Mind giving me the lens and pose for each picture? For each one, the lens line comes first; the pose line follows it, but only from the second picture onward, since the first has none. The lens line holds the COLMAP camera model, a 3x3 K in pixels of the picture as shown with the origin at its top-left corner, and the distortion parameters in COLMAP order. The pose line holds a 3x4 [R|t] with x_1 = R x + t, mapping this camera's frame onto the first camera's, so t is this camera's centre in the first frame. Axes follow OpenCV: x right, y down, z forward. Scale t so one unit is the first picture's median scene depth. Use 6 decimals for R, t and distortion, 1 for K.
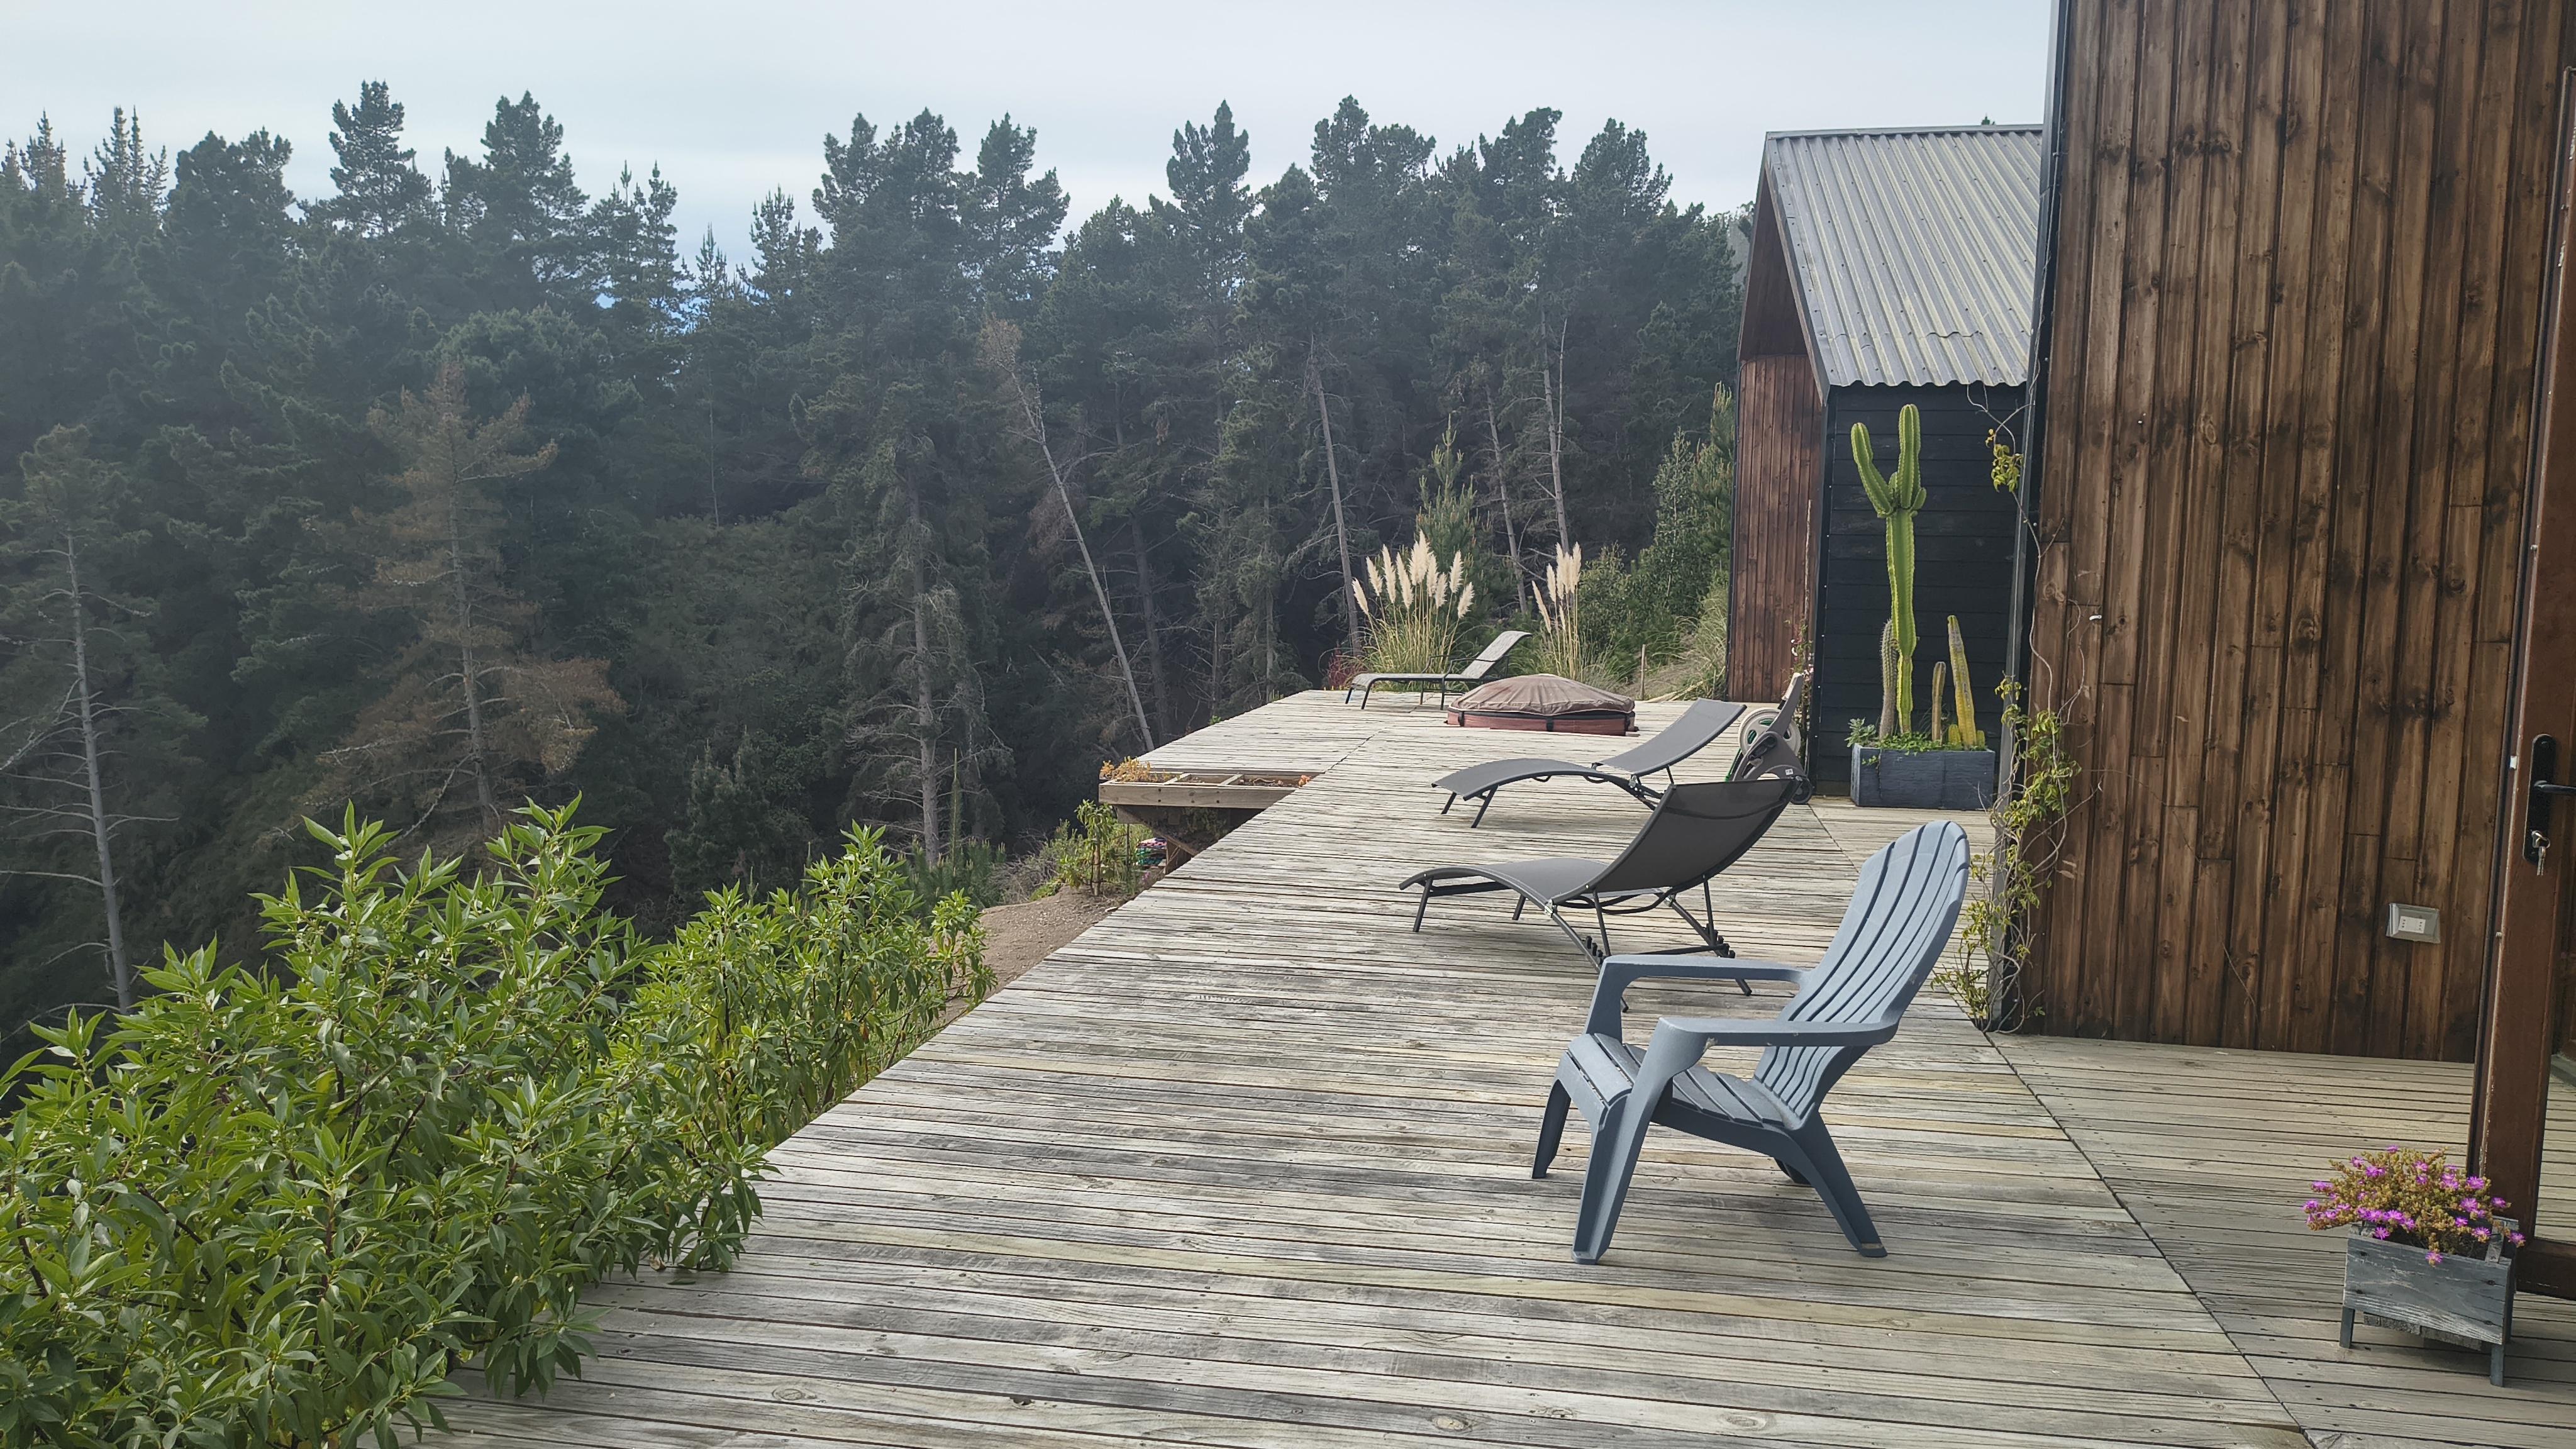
lens RADIAL K [[1780.9, 0, 1298.6], [0, 1780.9, 735.3], [0, 0, 1]] dist [0.029135, -0.028449]
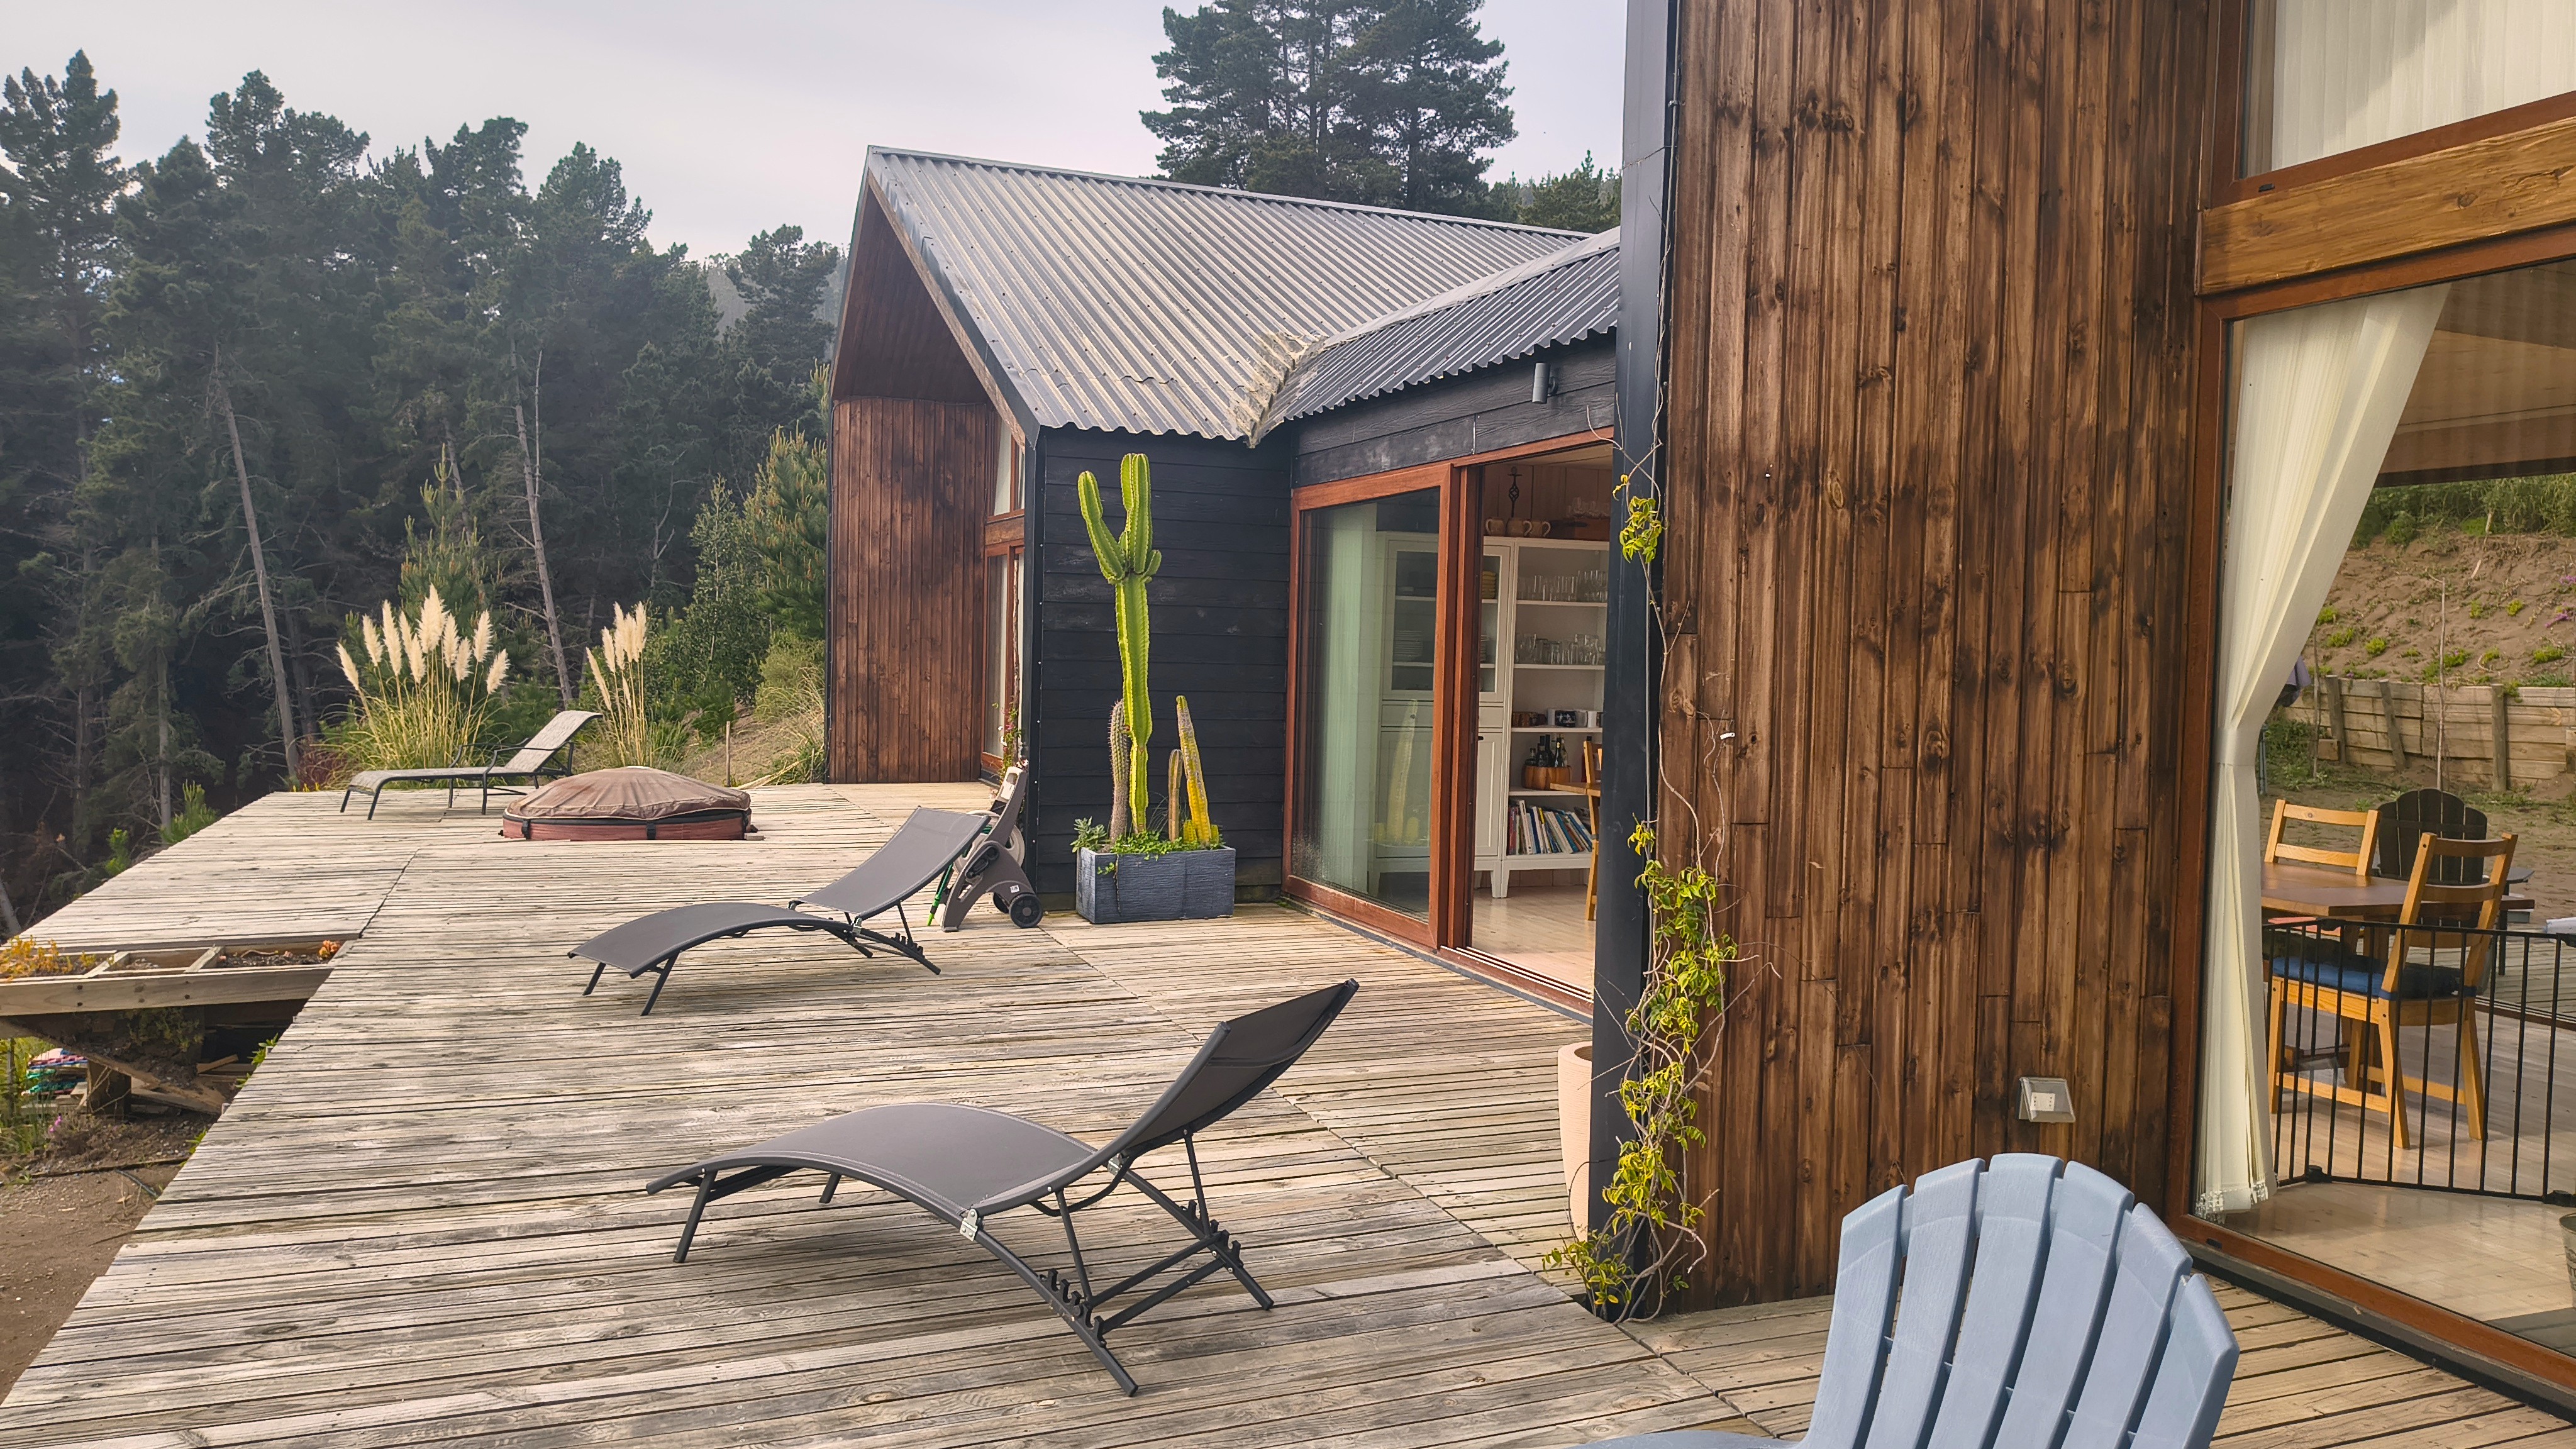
lens RADIAL K [[1841.4, 0, 1348.6], [0, 1841.4, 710.0], [0, 0, 1]] dist [0.062962, -0.078359]
pose [[0.853046, -0.021903, 0.521376, -0.085865], [0.046875, 0.998296, -0.034755, -0.057830], [-0.519727, 0.054087, 0.852619, 0.435435]]
